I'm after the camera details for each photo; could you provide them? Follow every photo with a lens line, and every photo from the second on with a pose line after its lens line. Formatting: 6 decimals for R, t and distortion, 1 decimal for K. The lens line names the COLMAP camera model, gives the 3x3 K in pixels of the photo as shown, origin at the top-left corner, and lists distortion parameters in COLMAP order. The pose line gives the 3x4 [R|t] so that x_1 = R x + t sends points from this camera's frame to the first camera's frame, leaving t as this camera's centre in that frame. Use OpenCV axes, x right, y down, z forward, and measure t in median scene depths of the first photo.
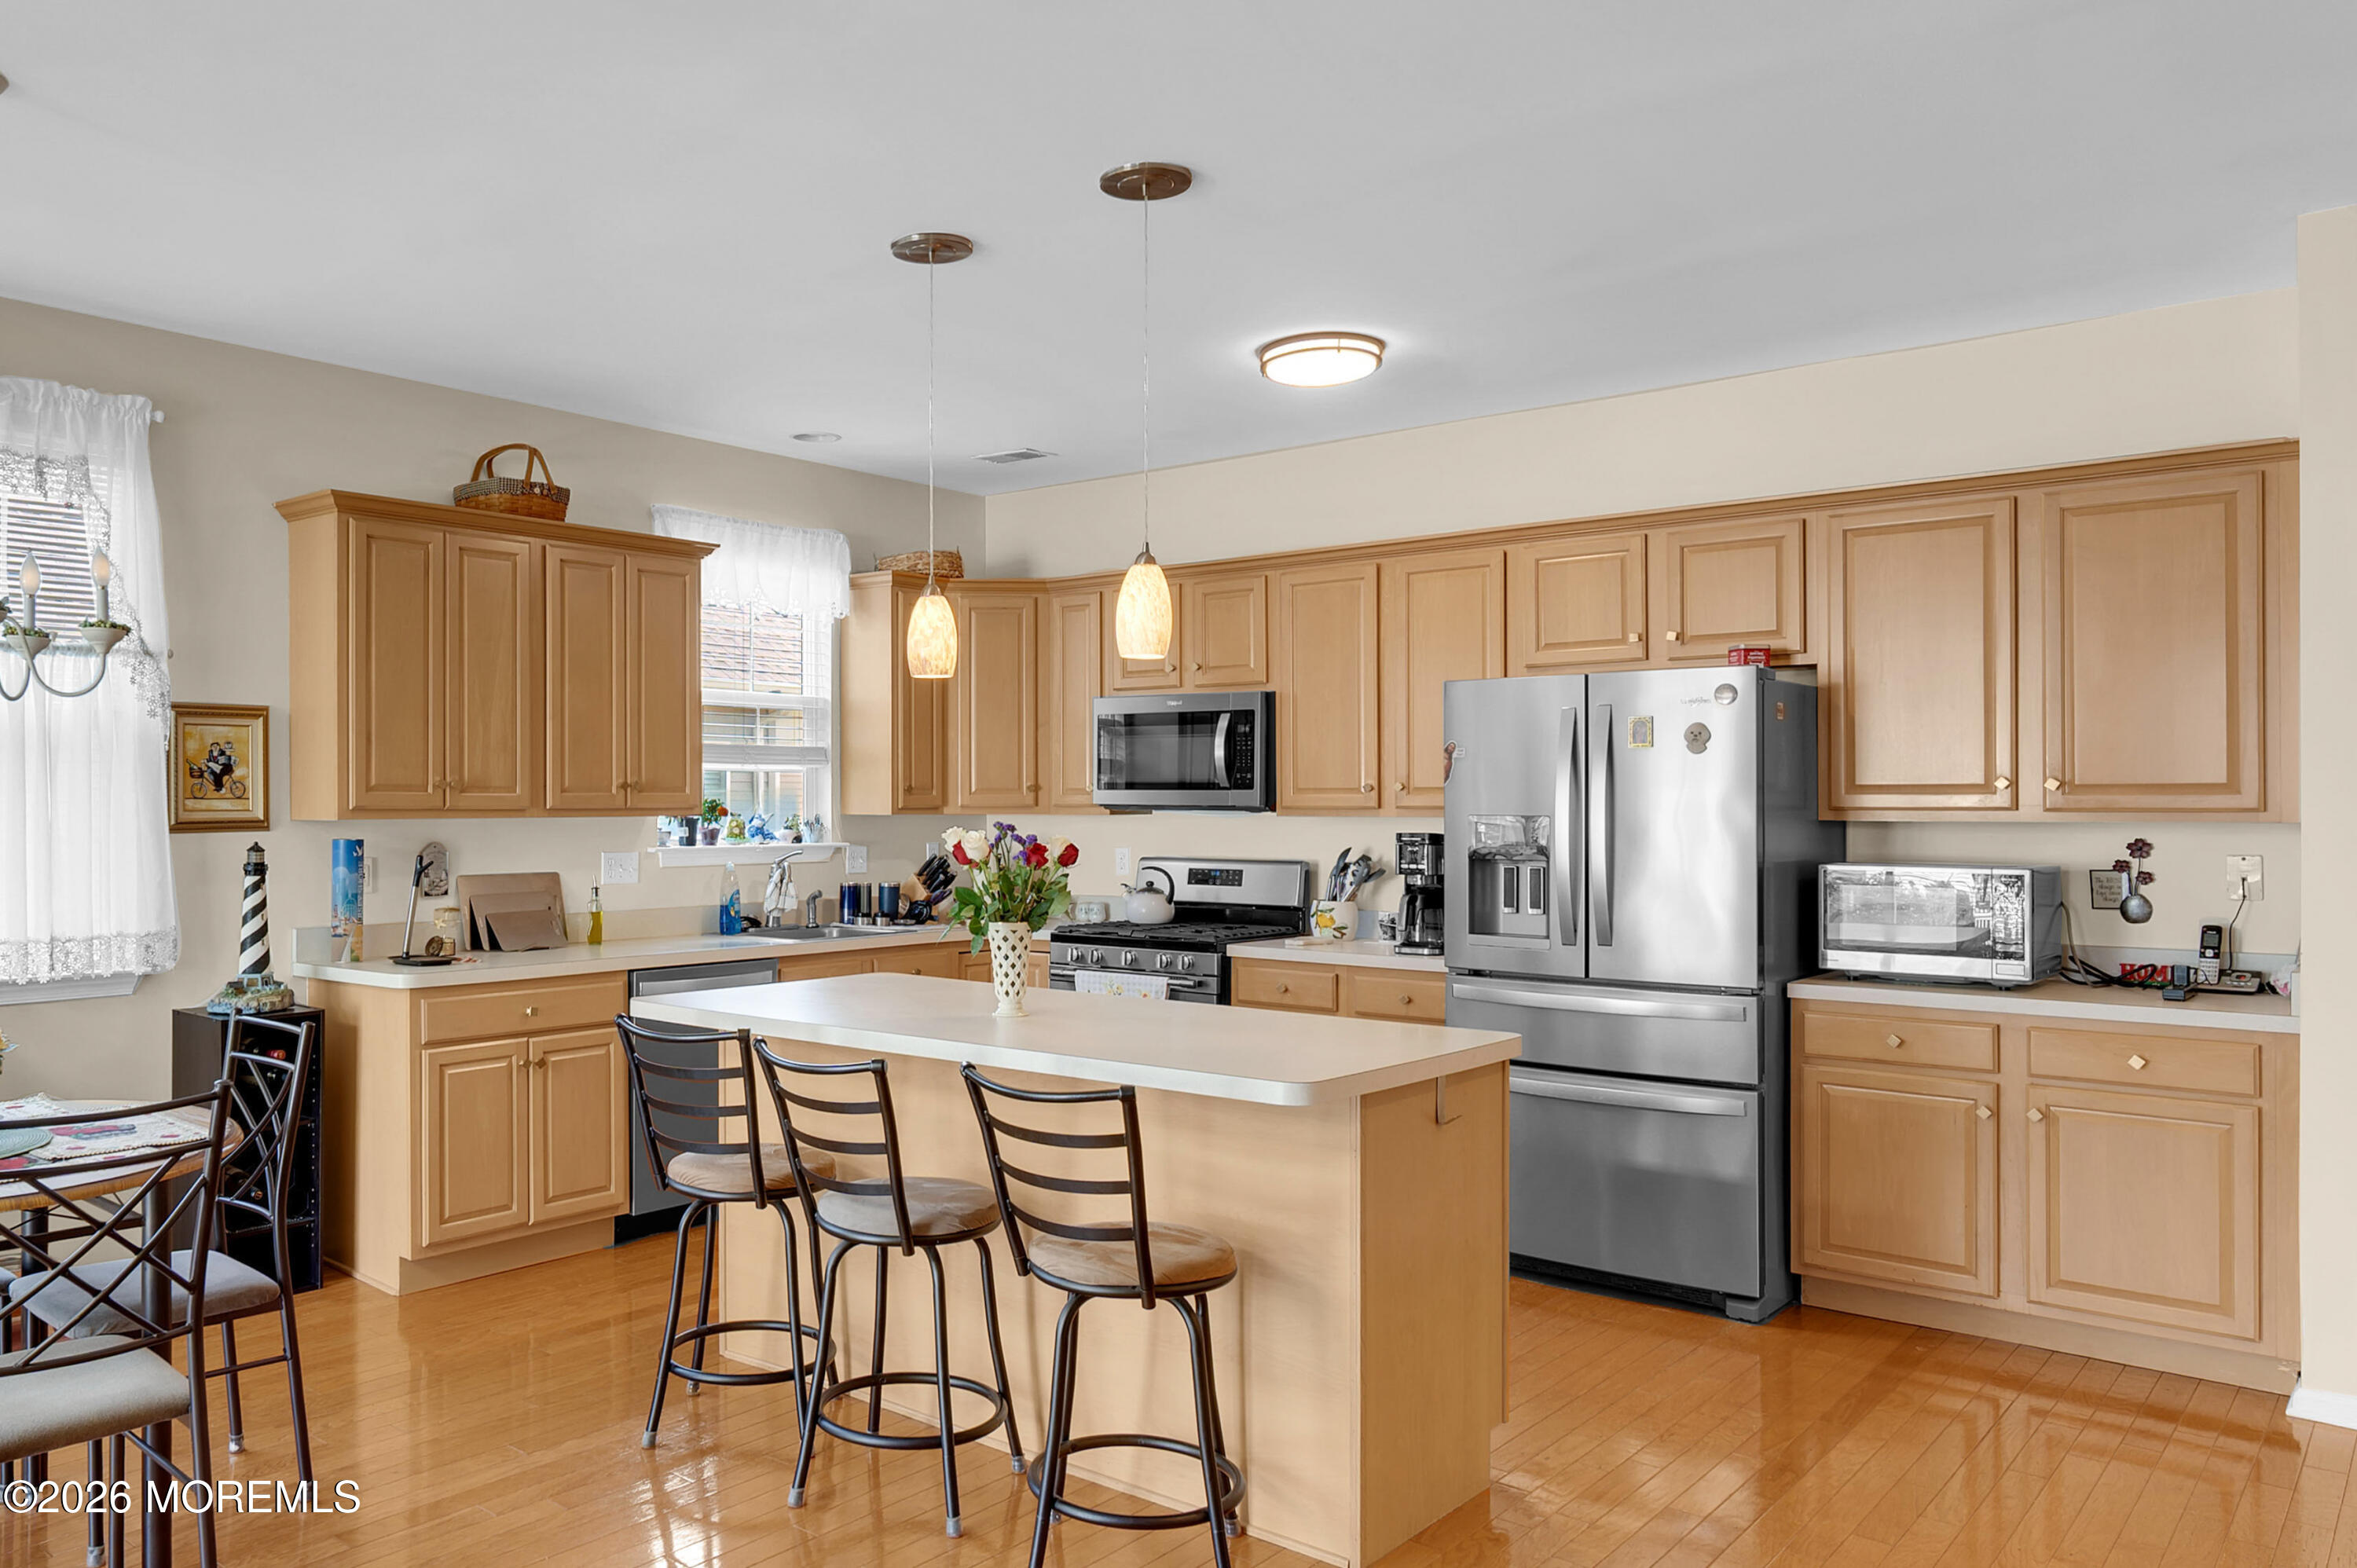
lens RADIAL K [[1694.5, 0, 1173.5], [0, 1694.5, 795.5], [0, 0, 1]] dist [-0.007620, -0.003593]
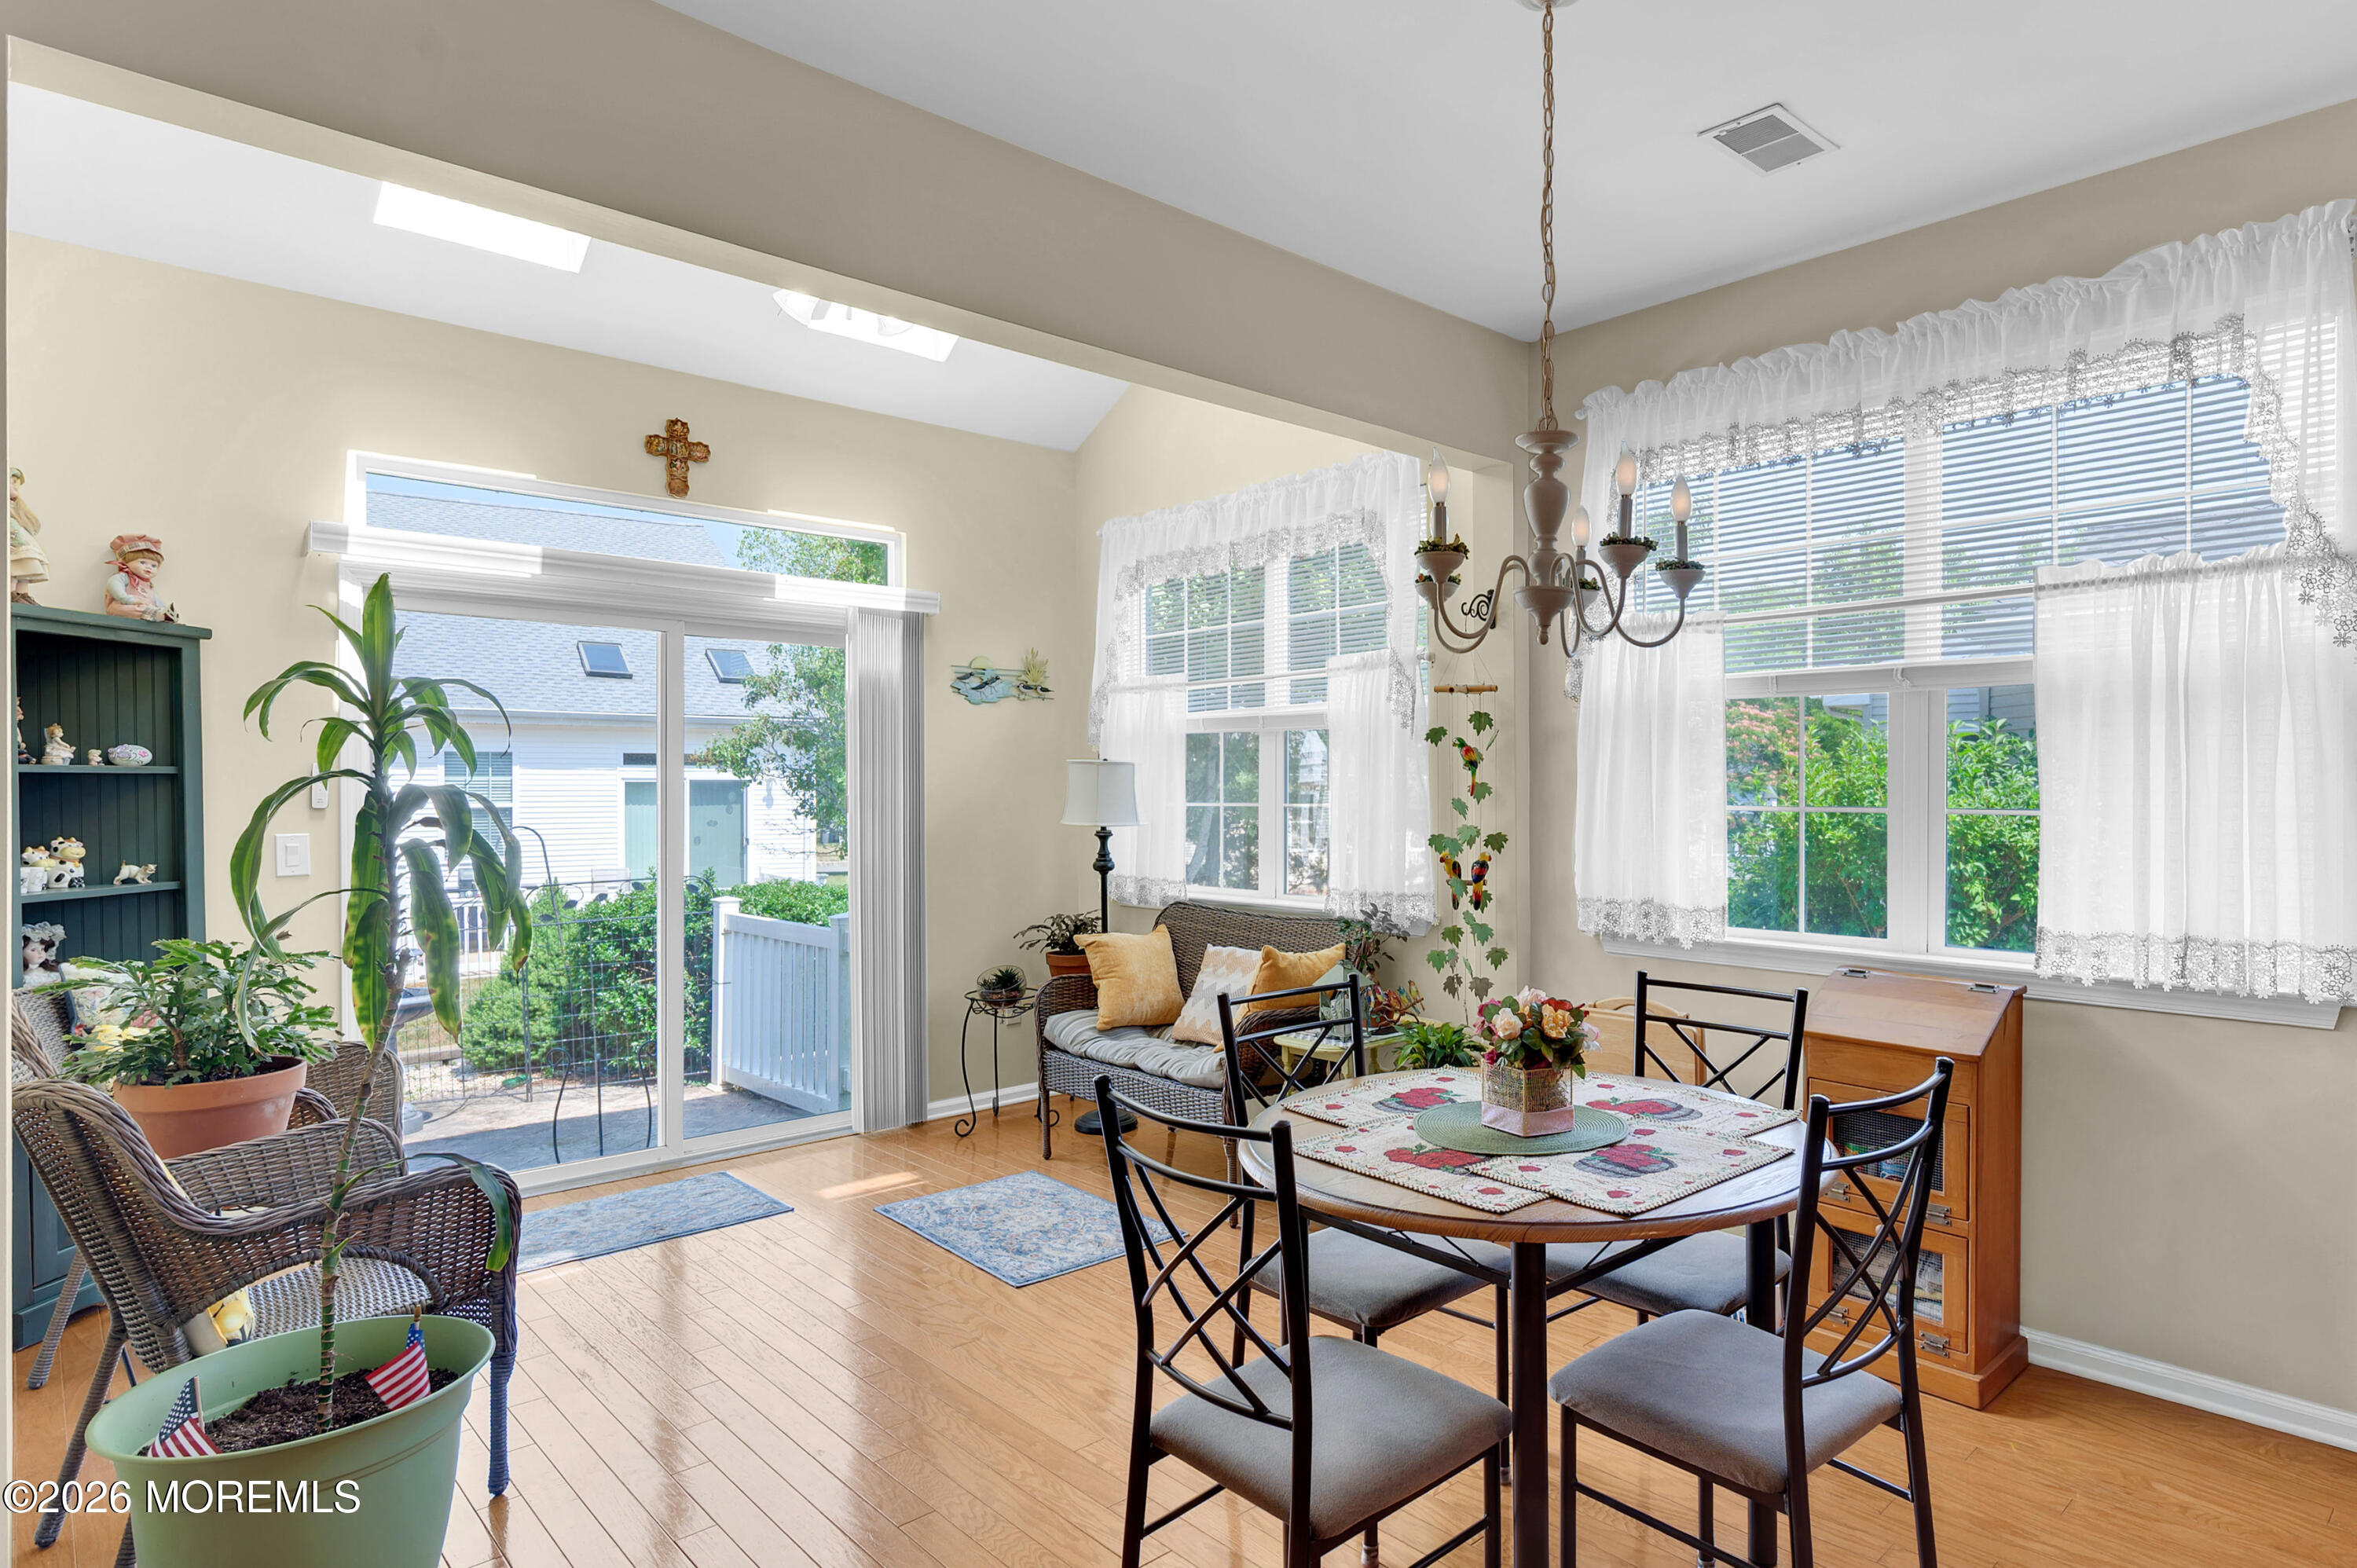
lens RADIAL K [[1326.8, 0, 1270.1], [0, 1326.8, 798.5], [0, 0, 1]] dist [0.000453, -0.000674]
pose [[-0.156542, 0.007670, -0.987641, 0.021224], [0.006905, 0.999954, 0.006671, 0.011986], [0.987647, -0.005776, -0.156588, 0.667544]]
